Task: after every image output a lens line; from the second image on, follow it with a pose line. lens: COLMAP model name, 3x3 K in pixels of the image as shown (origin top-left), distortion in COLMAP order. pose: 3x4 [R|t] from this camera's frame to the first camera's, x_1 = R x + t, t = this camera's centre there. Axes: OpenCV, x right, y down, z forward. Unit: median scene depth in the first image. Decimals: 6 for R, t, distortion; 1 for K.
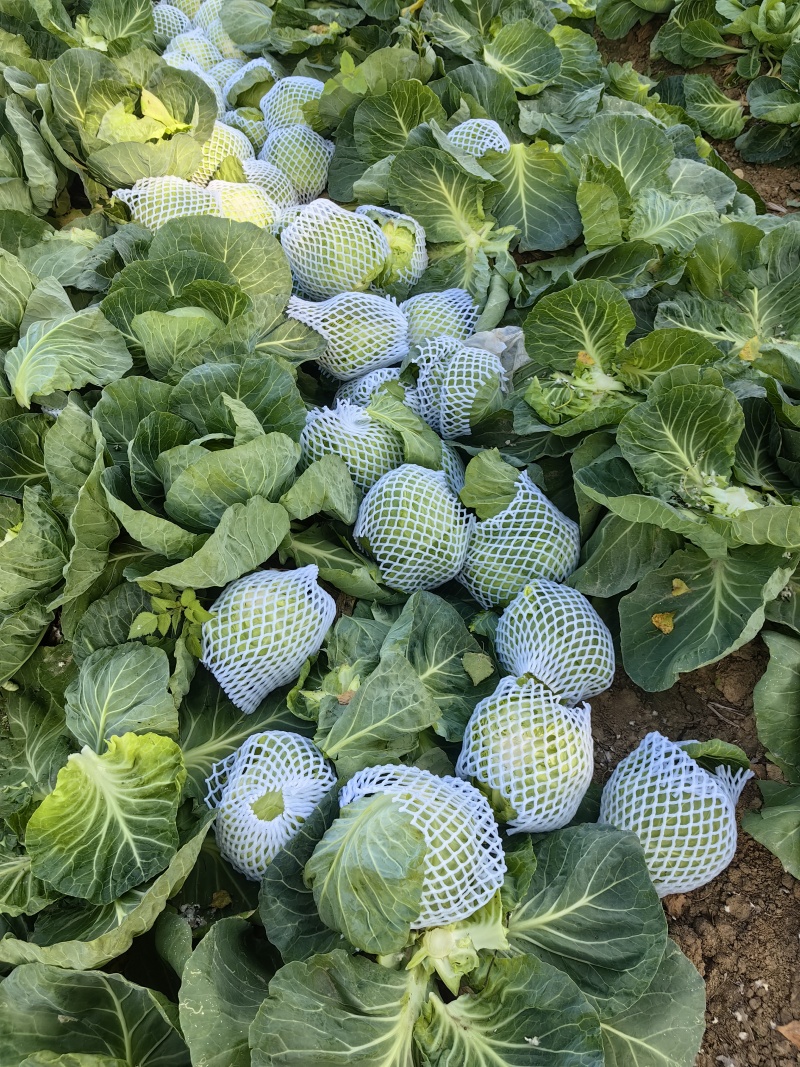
lens RADIAL K [[835.0, 0, 400.0], [0, 835.0, 533.5], [0, 0, 1]] dist [0.031735, -0.050167]
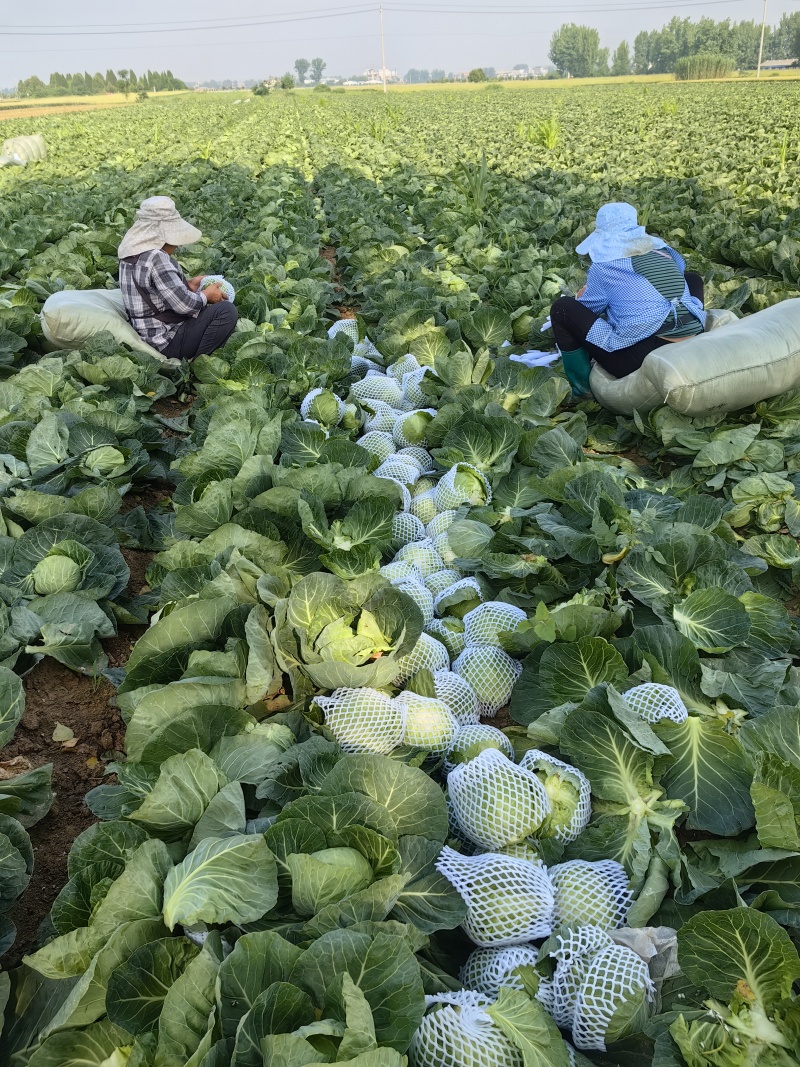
lens RADIAL K [[835.0, 0, 400.0], [0, 835.0, 533.5], [0, 0, 1]] dist [0.031735, -0.050167]
pose [[0.959021, 0.122737, -0.255372, 0.033177], [-0.219395, 0.892013, -0.395193, -0.203401], [0.179291, 0.435026, 0.882387, -0.079148]]
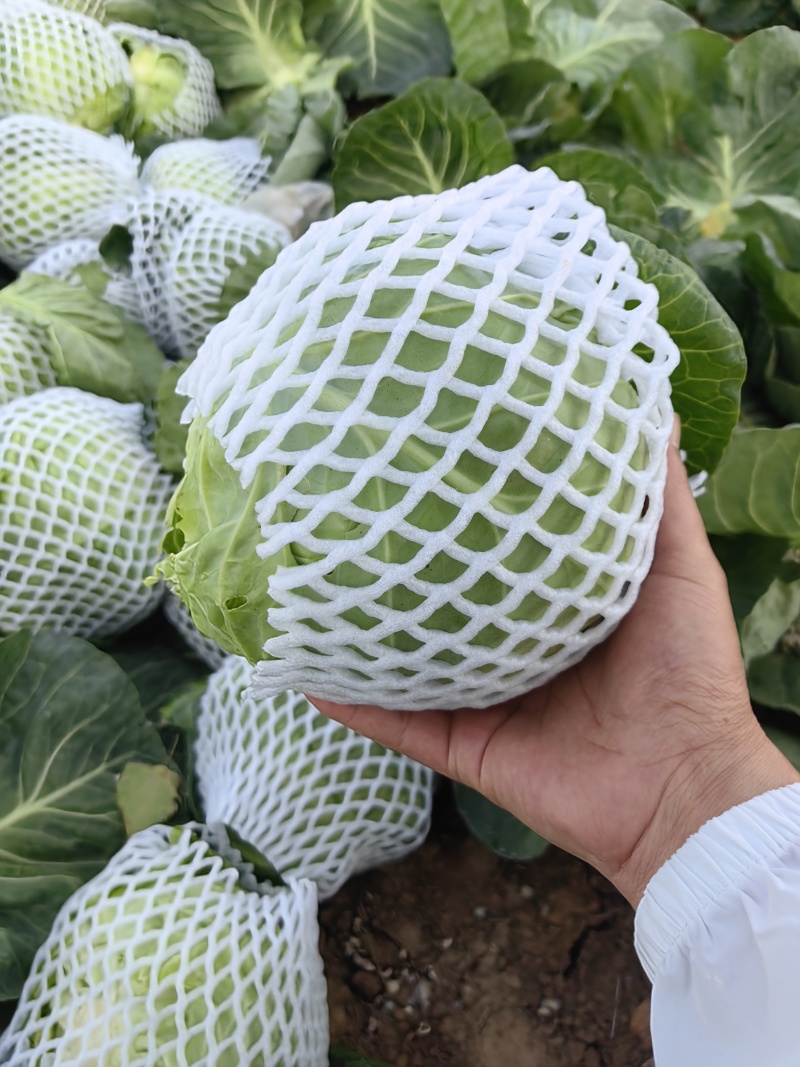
lens RADIAL K [[835.0, 0, 400.0], [0, 835.0, 533.5], [0, 0, 1]] dist [0.031735, -0.050167]
pose [[0.999936, -0.004890, 0.010175, 0.184894], [0.005340, 0.998986, -0.044702, 0.026260], [-0.009946, 0.044753, 0.998949, 0.418174]]
